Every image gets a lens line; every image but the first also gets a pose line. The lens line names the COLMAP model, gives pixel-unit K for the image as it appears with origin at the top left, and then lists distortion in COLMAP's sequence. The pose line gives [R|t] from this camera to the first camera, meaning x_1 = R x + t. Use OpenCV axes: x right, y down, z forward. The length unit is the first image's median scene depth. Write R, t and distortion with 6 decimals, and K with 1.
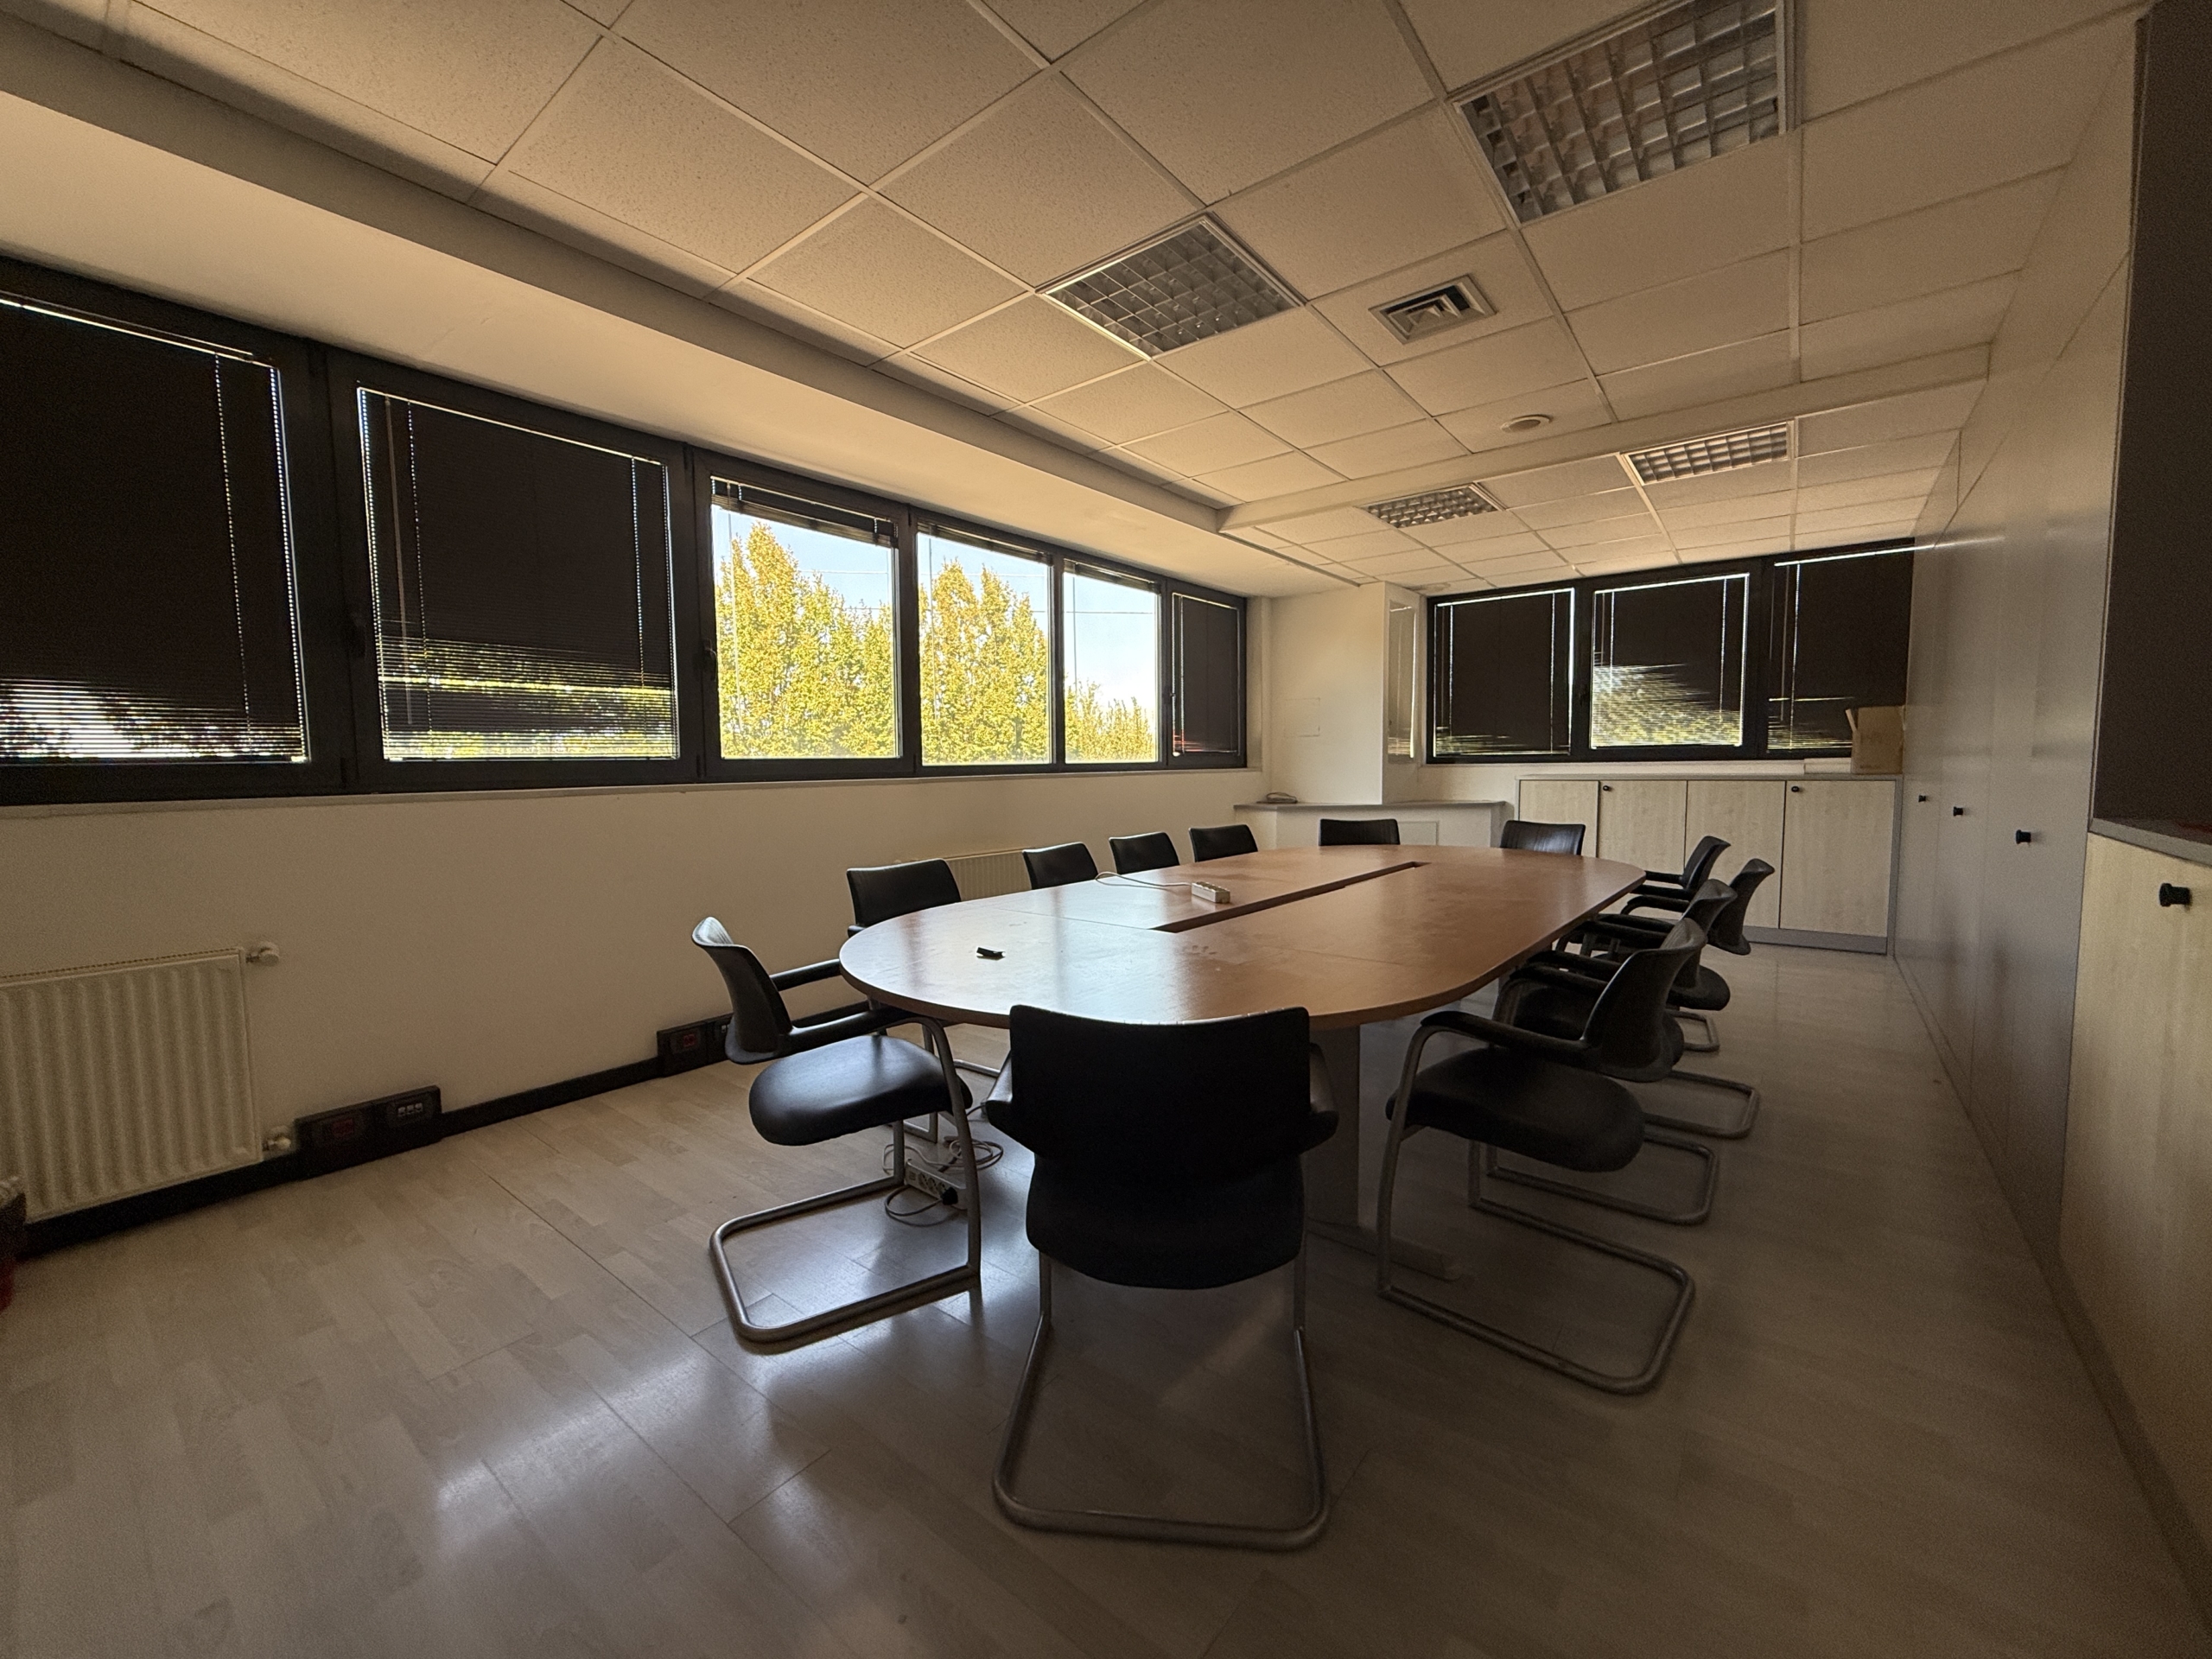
lens RADIAL K [[877.2, 0, 1103.7], [0, 877.2, 829.5], [0, 0, 1]] dist [-0.001104, 0.000392]
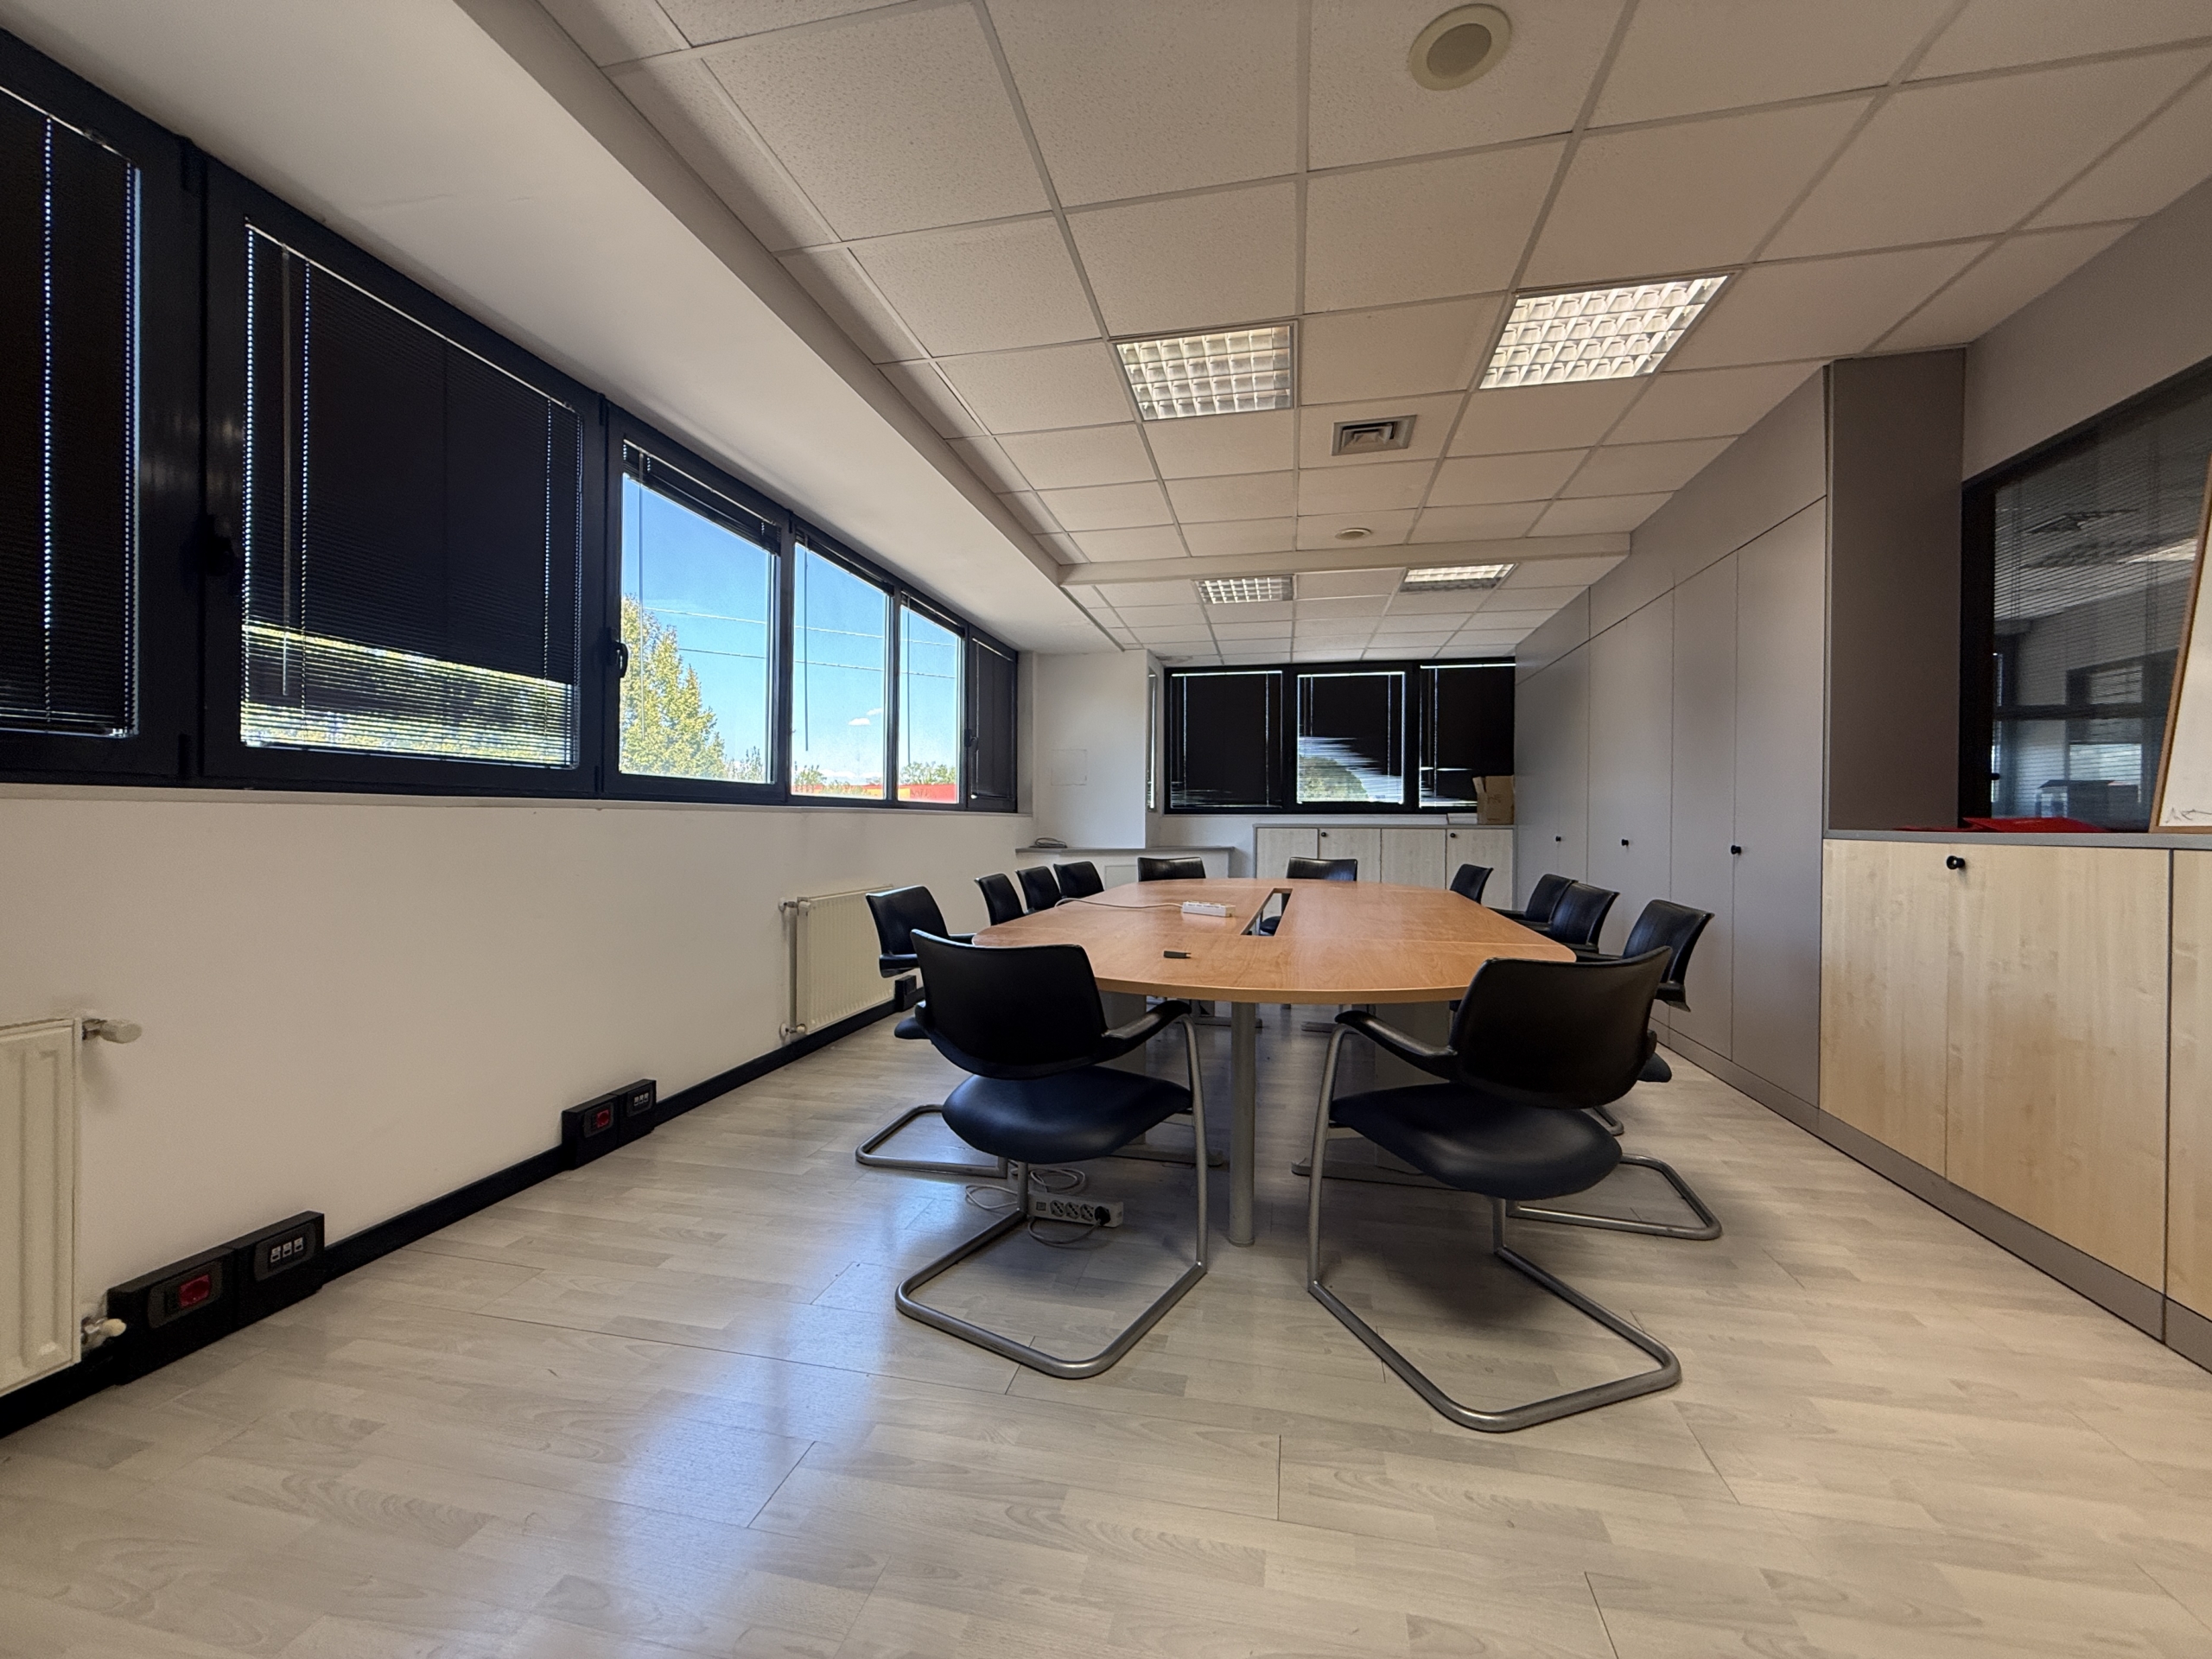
lens RADIAL K [[877.2, 0, 1103.7], [0, 877.2, 829.5], [0, 0, 1]] dist [-0.001104, 0.000392]
pose [[0.899626, 0.014168, 0.436430, -0.301938], [0.016398, 0.997672, -0.066188, 0.027650], [-0.436352, 0.066701, 0.897300, 0.048667]]
